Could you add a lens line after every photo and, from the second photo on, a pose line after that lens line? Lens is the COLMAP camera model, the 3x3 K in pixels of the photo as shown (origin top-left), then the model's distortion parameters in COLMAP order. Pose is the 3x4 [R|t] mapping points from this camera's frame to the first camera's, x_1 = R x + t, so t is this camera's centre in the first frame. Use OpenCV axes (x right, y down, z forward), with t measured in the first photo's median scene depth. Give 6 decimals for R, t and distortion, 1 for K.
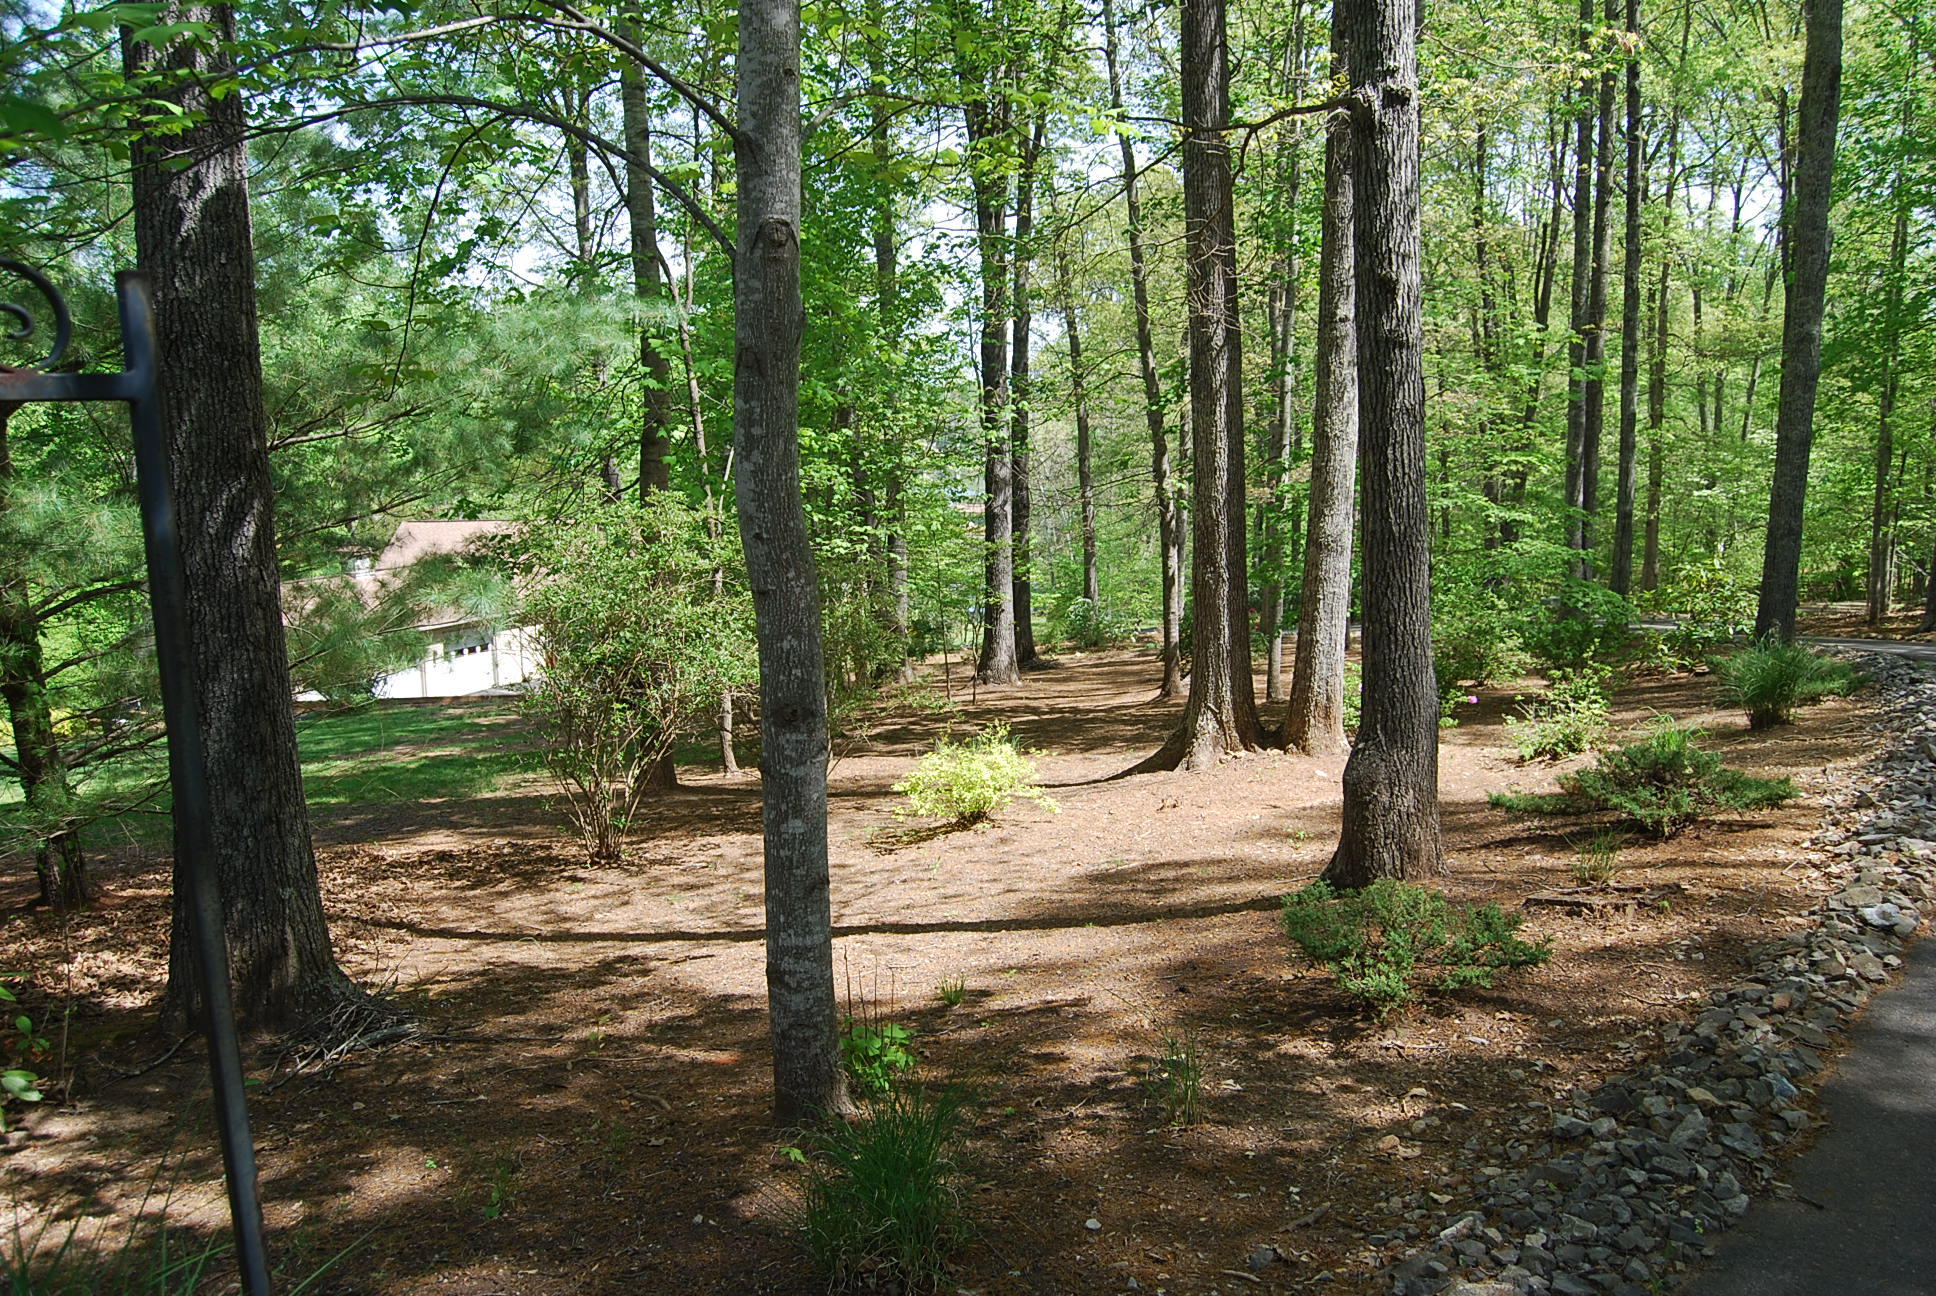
lens RADIAL K [[1518.8, 0, 973.6], [0, 1518.8, 644.3], [0, 0, 1]] dist [-0.099357, 0.038950]
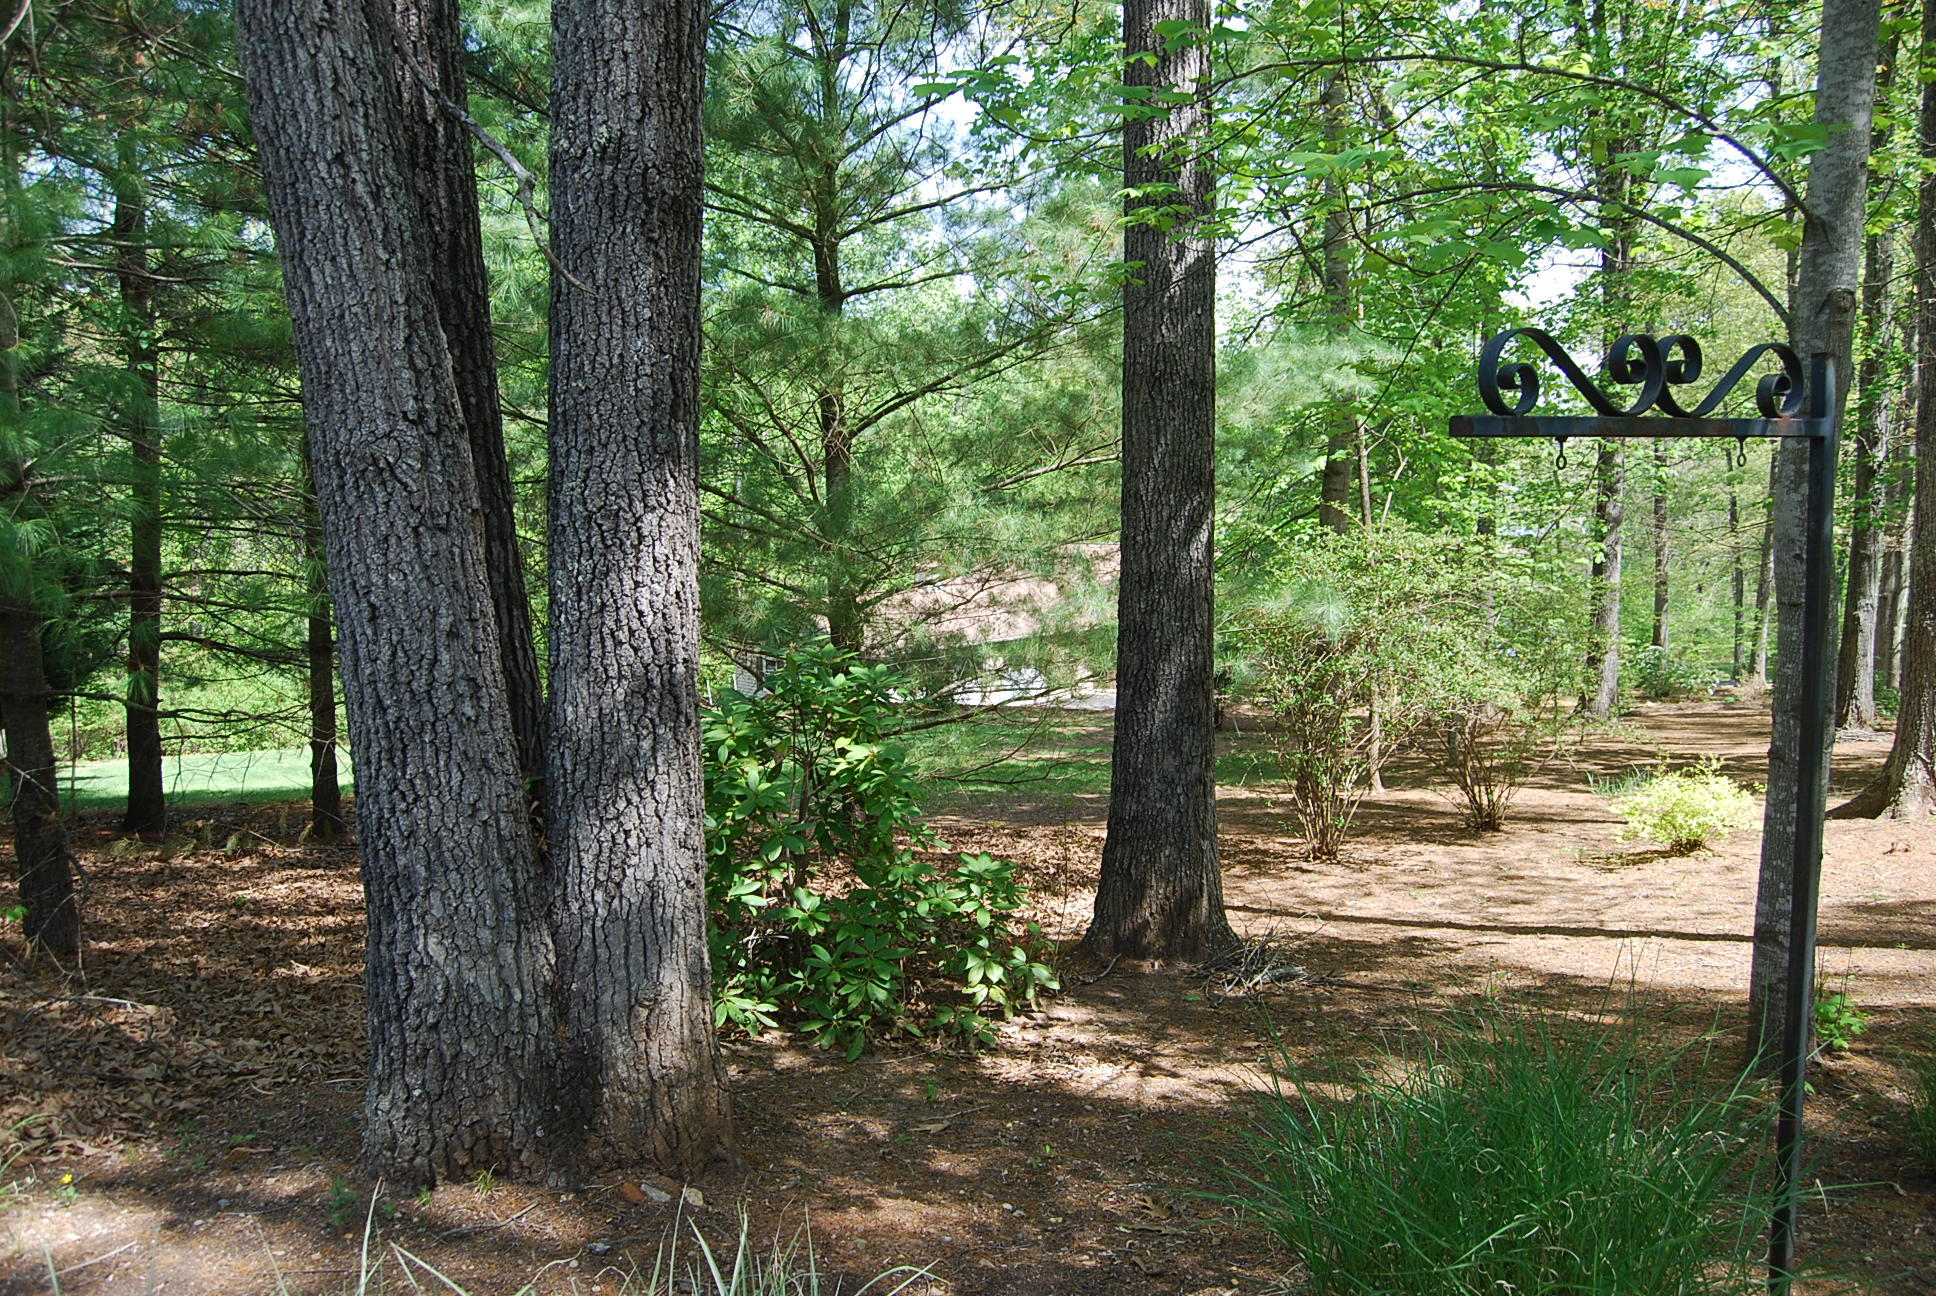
lens RADIAL K [[1518.8, 0, 973.6], [0, 1518.8, 644.3], [0, 0, 1]] dist [-0.099357, 0.038950]
pose [[0.944409, 0.051848, -0.324660, -0.179417], [-0.058313, 0.998246, -0.010209, 0.022301], [0.323561, 0.028574, 0.945776, -0.141149]]
